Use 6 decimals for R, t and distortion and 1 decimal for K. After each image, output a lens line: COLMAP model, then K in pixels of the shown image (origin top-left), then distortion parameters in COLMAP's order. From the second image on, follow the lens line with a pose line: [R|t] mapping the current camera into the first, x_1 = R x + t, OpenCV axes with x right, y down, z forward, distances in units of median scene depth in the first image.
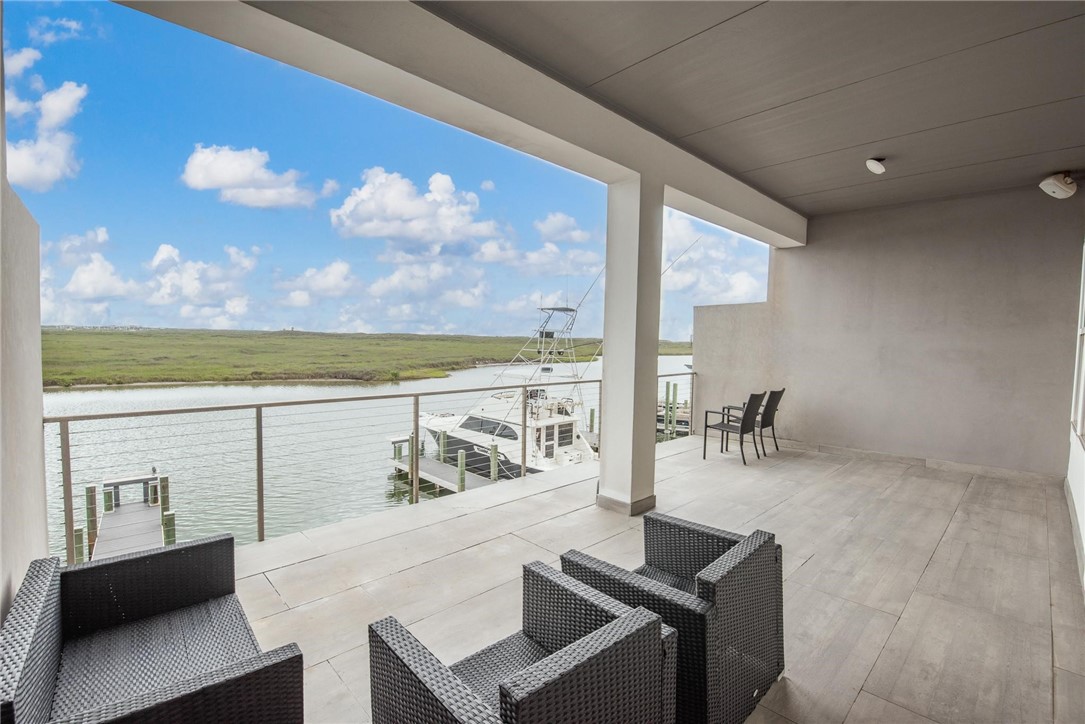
lens RADIAL K [[472.5, 0, 542.5], [0, 472.5, 362.0], [0, 0, 1]] dist [-0.000829, 0.000128]
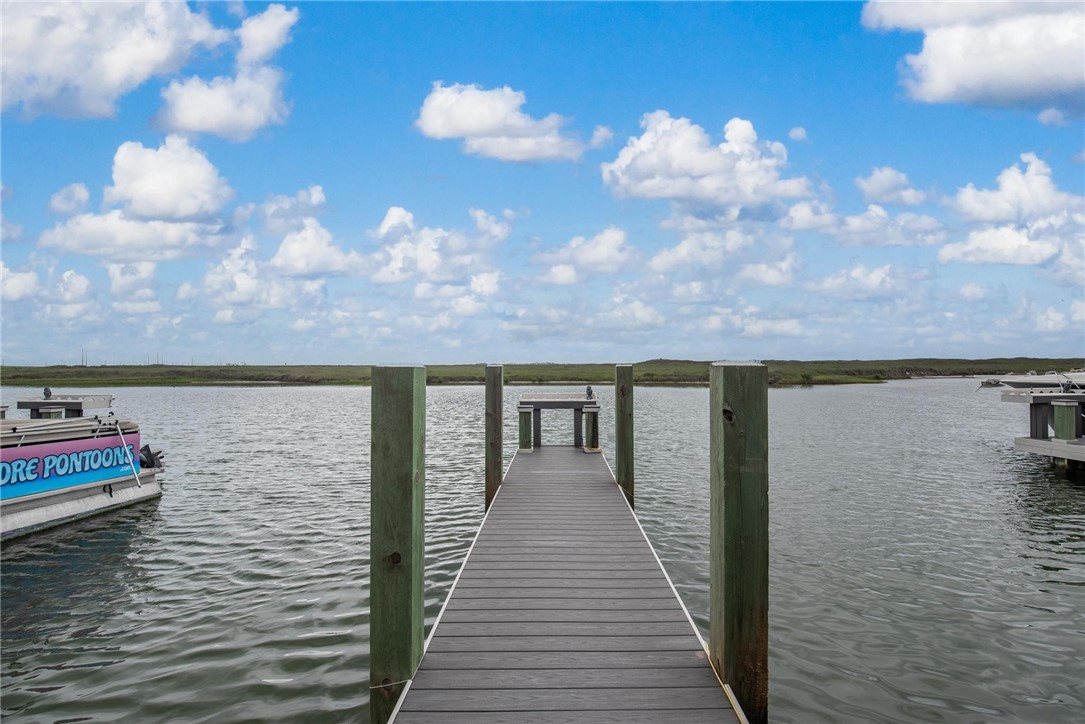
lens RADIAL K [[472.5, 0, 542.5], [0, 472.5, 362.0], [0, 0, 1]] dist [-0.000829, 0.000128]
pose [[1.000000, -0.000069, -0.000621, -0.549113], [0.000069, 1.000000, -0.000361, 0.014402], [0.000621, 0.000361, 1.000000, 0.198187]]
